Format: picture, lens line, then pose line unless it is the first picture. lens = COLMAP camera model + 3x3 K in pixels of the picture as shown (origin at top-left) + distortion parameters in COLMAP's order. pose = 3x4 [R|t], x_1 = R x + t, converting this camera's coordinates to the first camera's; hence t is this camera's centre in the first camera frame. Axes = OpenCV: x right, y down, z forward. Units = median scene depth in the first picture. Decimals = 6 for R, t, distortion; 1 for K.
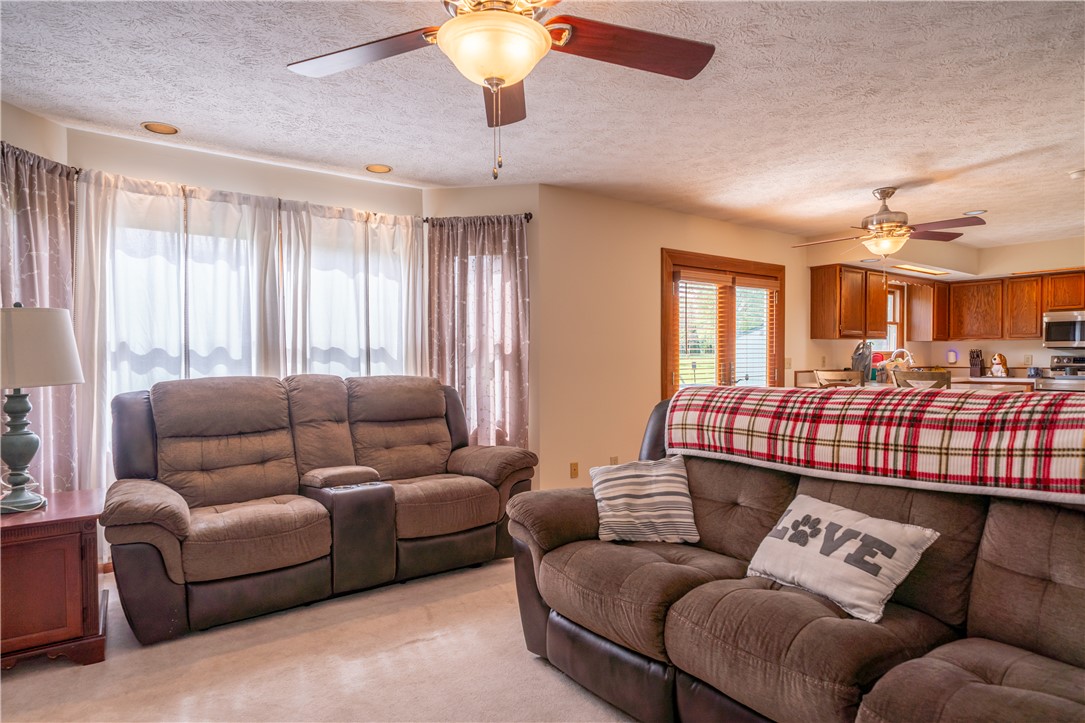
lens RADIAL K [[636.0, 0, 543.9], [0, 636.0, 371.3], [0, 0, 1]] dist [0.019596, -0.000953]
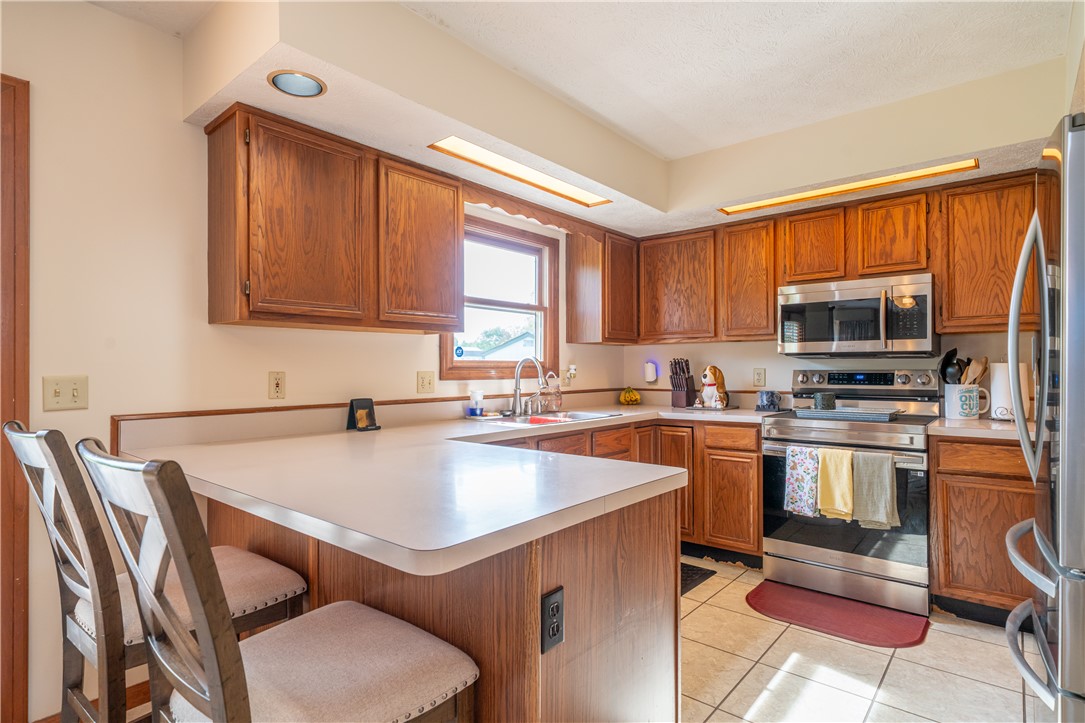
lens RADIAL K [[554.9, 0, 541.8], [0, 554.9, 369.7], [0, 0, 1]] dist [-0.000385, -0.000058]
pose [[0.978281, -0.000879, 0.207280, 0.473342], [0.005464, 0.999753, -0.021546, -0.014879], [-0.207210, 0.022210, 0.978044, 0.574000]]
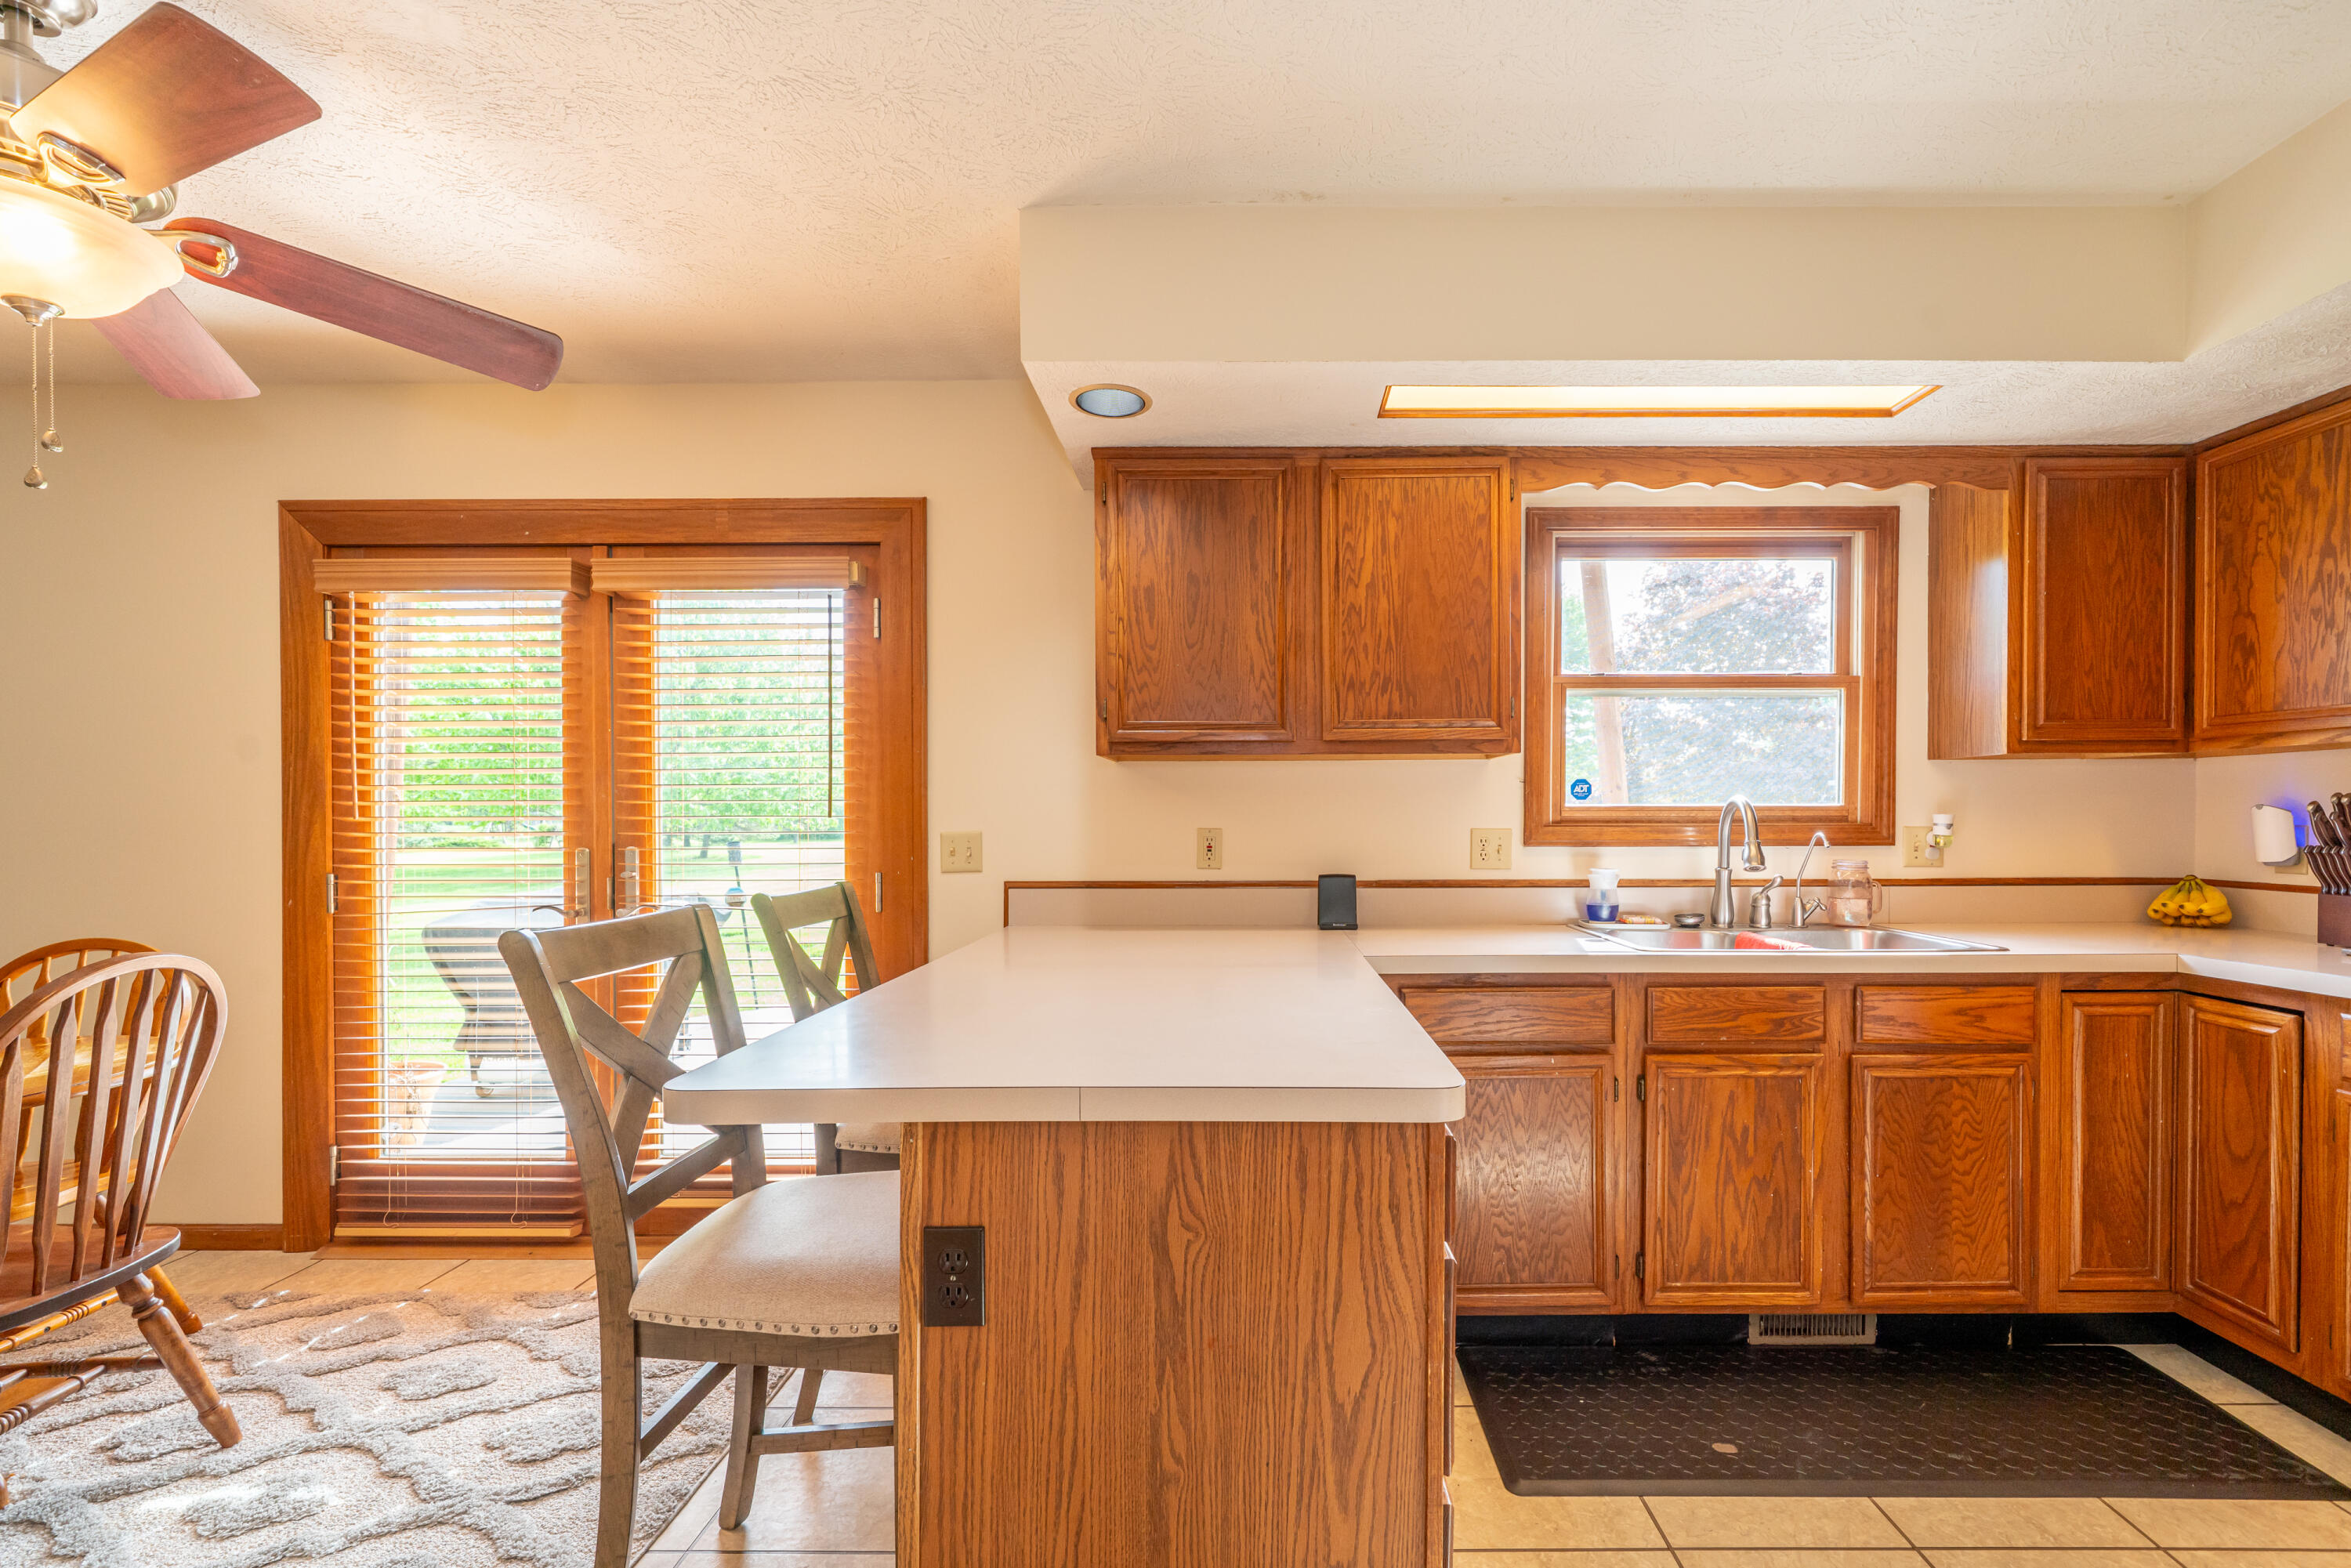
lens RADIAL K [[974.4, 0, 1180.1], [0, 974.4, 832.7], [0, 0, 1]] dist [-0.004567, -0.000158]
pose [[0.793273, 0.009715, -0.608789, 0.602248], [-0.014040, 0.999899, -0.002339, -0.018586], [0.608705, 0.010403, 0.793329, 0.615512]]
